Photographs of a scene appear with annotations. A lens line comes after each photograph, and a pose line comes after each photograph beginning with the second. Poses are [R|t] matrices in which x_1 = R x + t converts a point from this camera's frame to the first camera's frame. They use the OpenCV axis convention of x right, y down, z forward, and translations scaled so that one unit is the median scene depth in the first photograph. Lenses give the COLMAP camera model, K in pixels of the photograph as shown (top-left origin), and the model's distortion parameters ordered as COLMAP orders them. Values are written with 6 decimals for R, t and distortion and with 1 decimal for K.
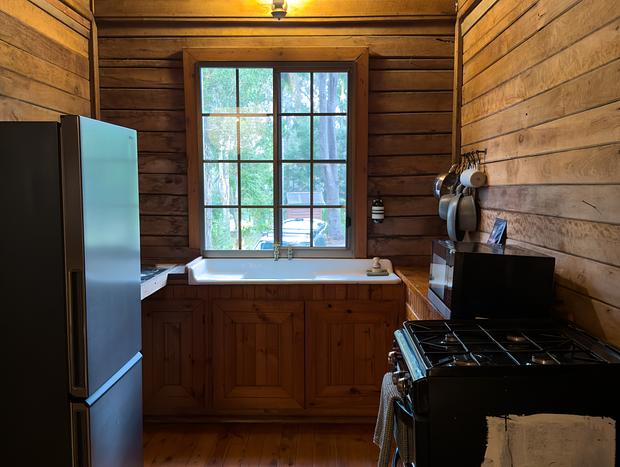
lens RADIAL K [[582.2, 0, 310.0], [0, 582.2, 233.5], [0, 0, 1]] dist [0.184754, -0.399645]
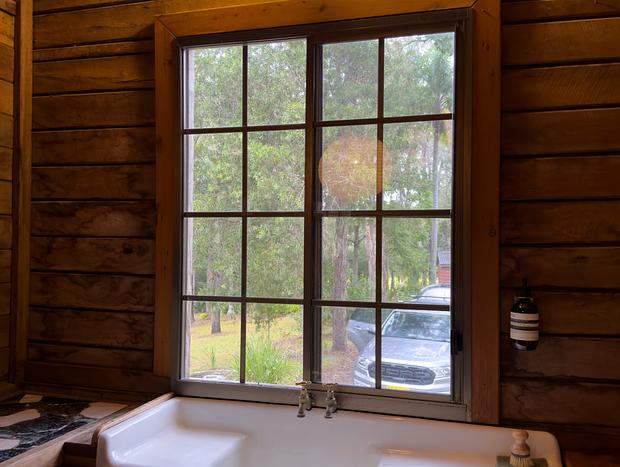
lens RADIAL K [[582.2, 0, 310.0], [0, 582.2, 233.5], [0, 0, 1]] dist [0.184754, -0.399645]
pose [[0.963370, 0.006186, -0.268106, 0.079366], [-0.031620, 0.995381, -0.090650, -0.059980], [0.266307, 0.095807, 0.959115, 0.509315]]
